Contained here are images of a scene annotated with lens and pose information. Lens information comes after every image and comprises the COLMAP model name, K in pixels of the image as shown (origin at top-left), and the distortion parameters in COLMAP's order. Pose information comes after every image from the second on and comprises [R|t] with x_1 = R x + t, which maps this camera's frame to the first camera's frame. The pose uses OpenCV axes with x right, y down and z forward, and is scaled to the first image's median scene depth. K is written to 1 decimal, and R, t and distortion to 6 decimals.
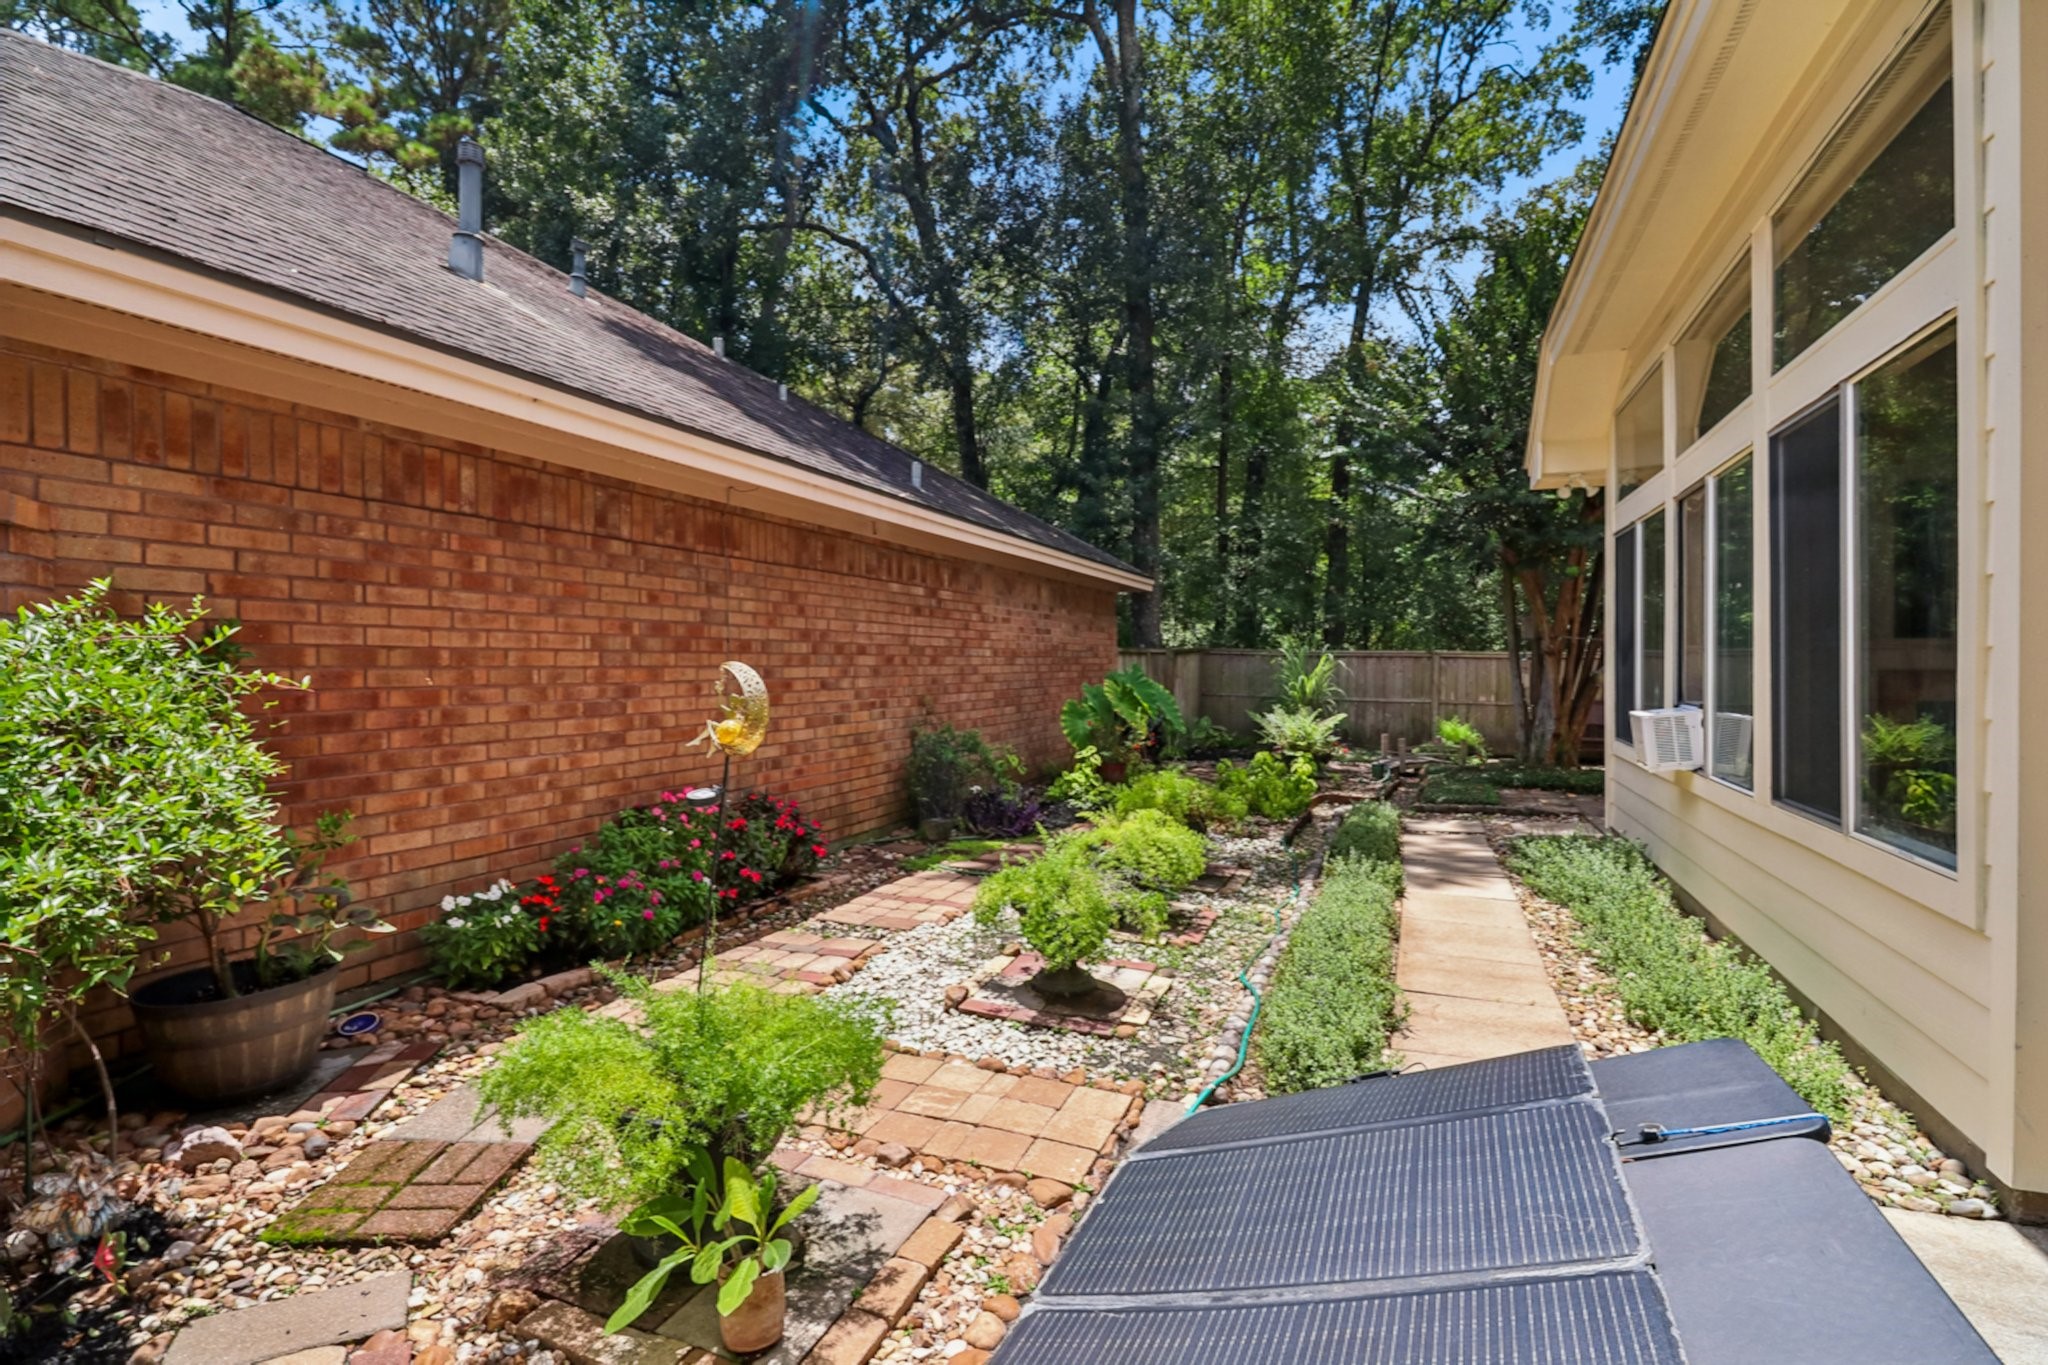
lens RADIAL K [[965.9, 0, 1023.1], [0, 965.9, 677.4], [0, 0, 1]] dist [0.000568, -0.013177]
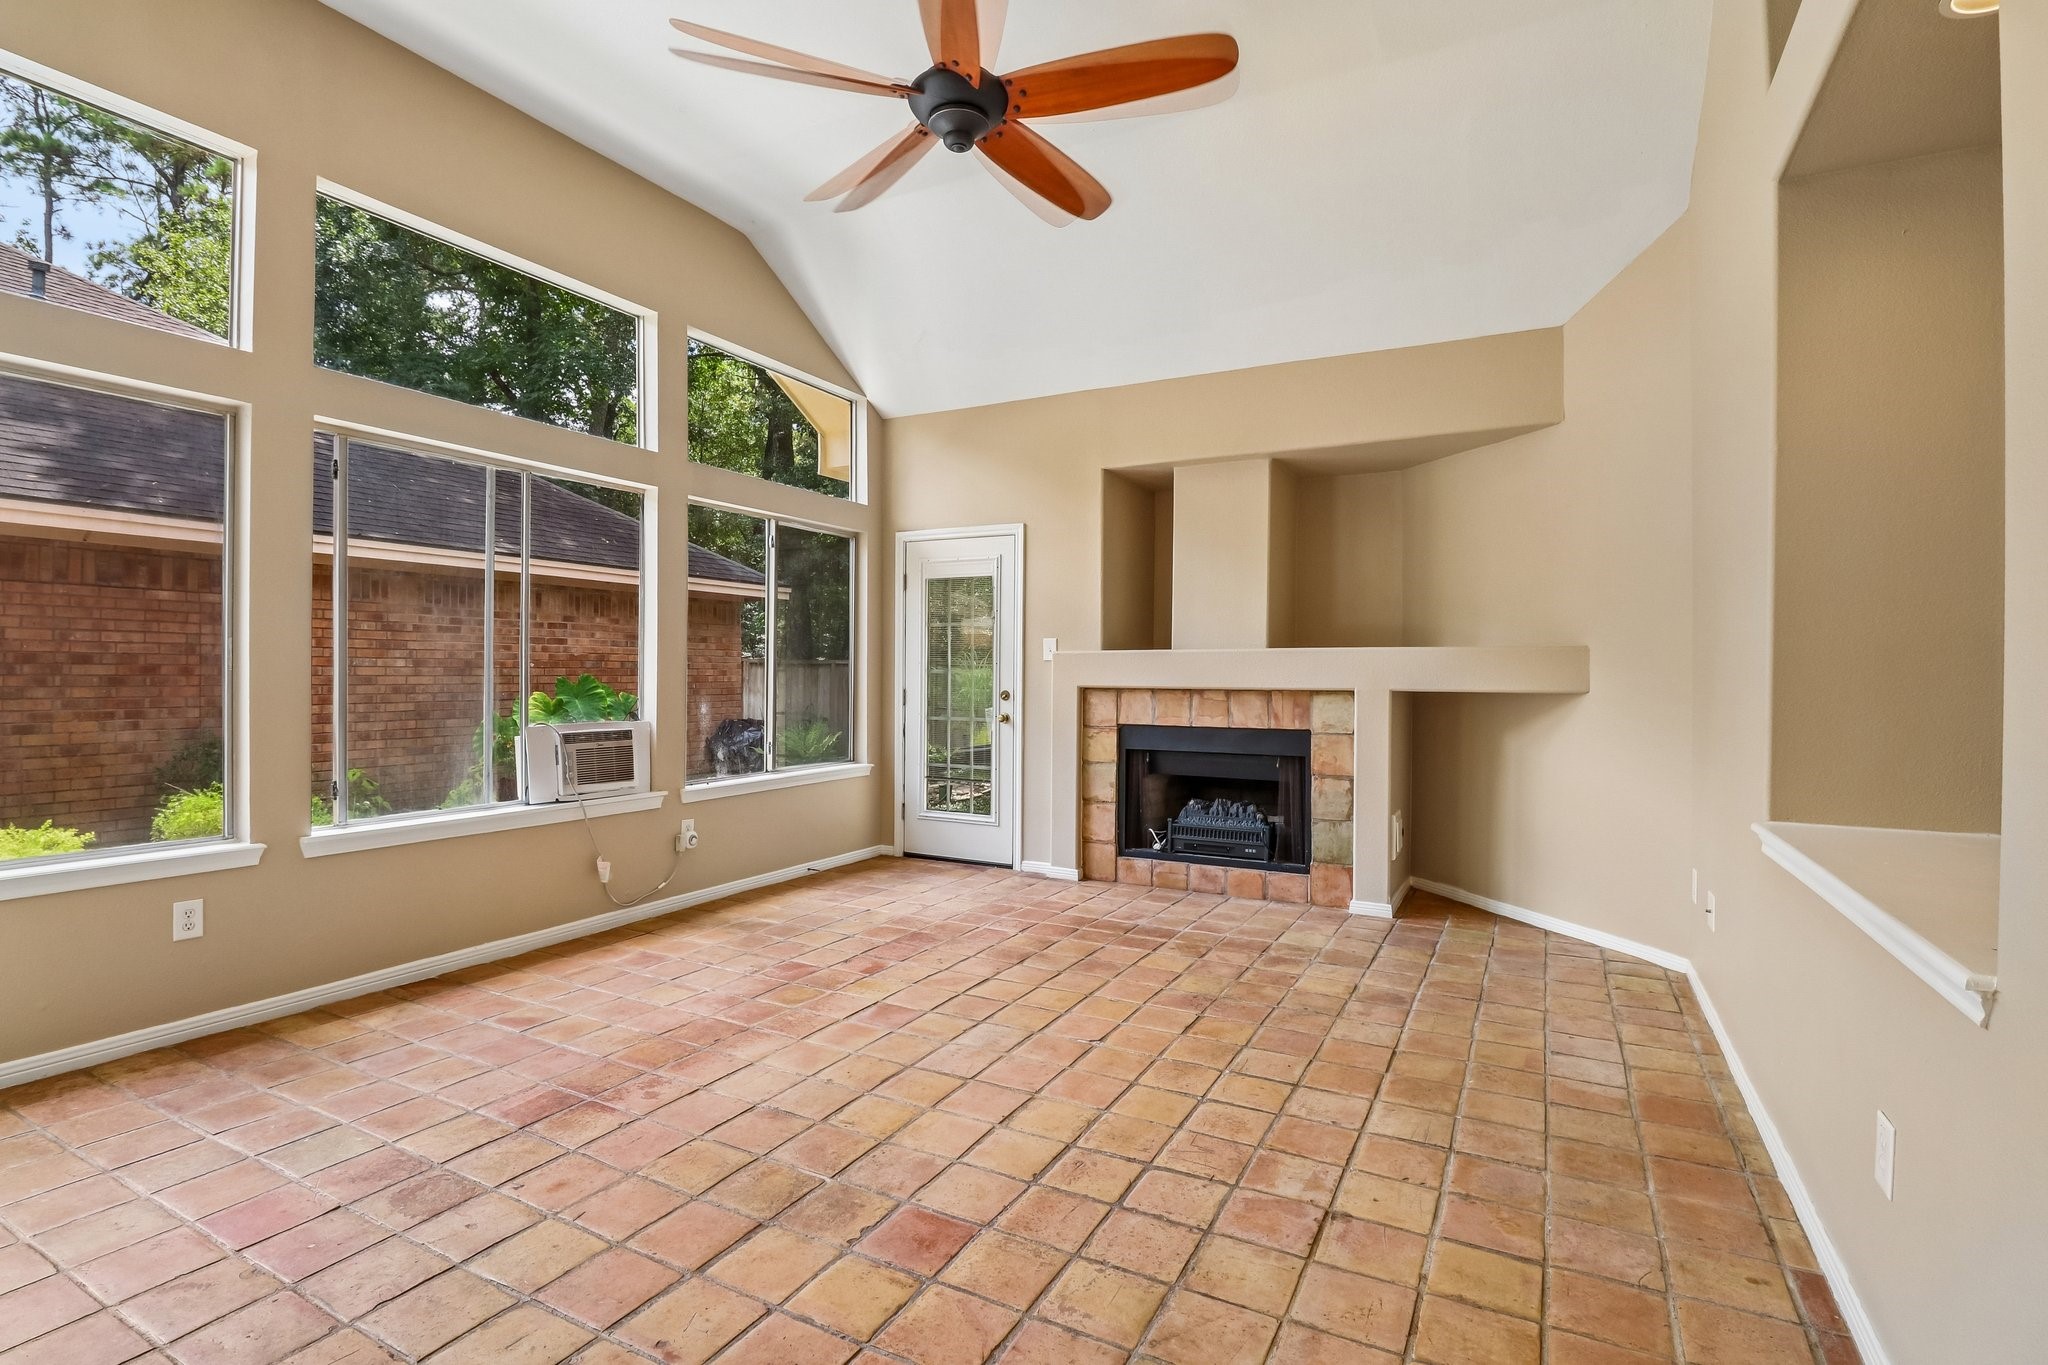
lens RADIAL K [[965.9, 0, 1023.1], [0, 965.9, 677.4], [0, 0, 1]] dist [0.000568, -0.013177]
pose [[0.994058, 0.009275, -0.108456, 0.953474], [-0.010278, 0.999909, -0.008693, -0.012093], [0.108366, 0.009756, 0.994063, 0.149046]]
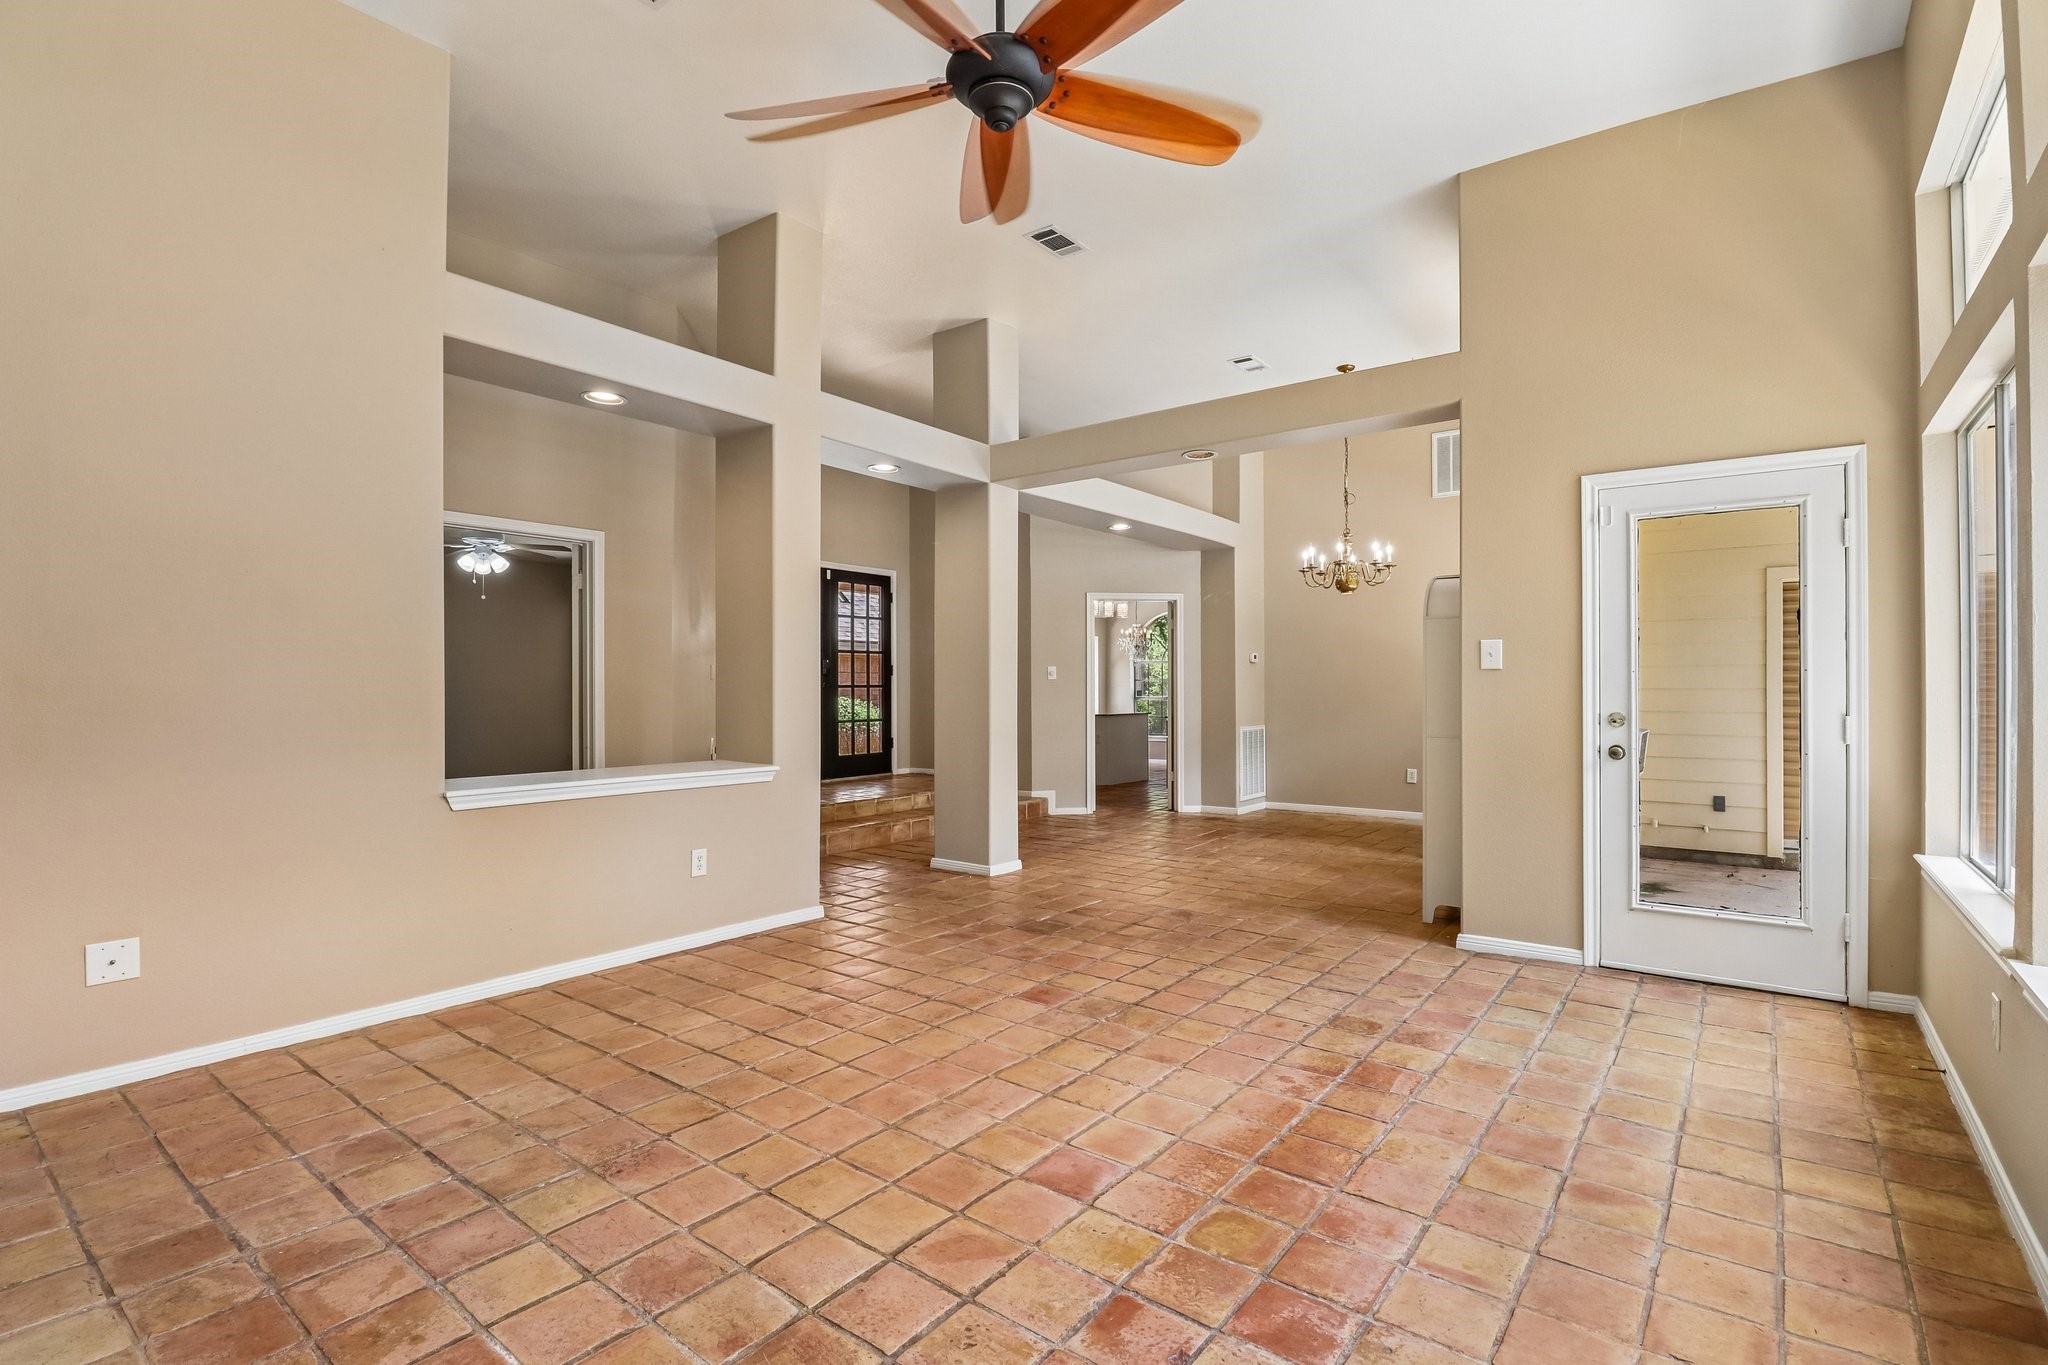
lens RADIAL K [[950.3, 0, 1017.7], [0, 950.3, 682.9], [0, 0, 1]] dist [0.000758, -0.013402]
pose [[-0.961933, 0.004863, 0.273243, 0.746448], [0.006656, 0.999962, 0.005636, -0.022257], [-0.273205, 0.007240, -0.961929, 1.017533]]
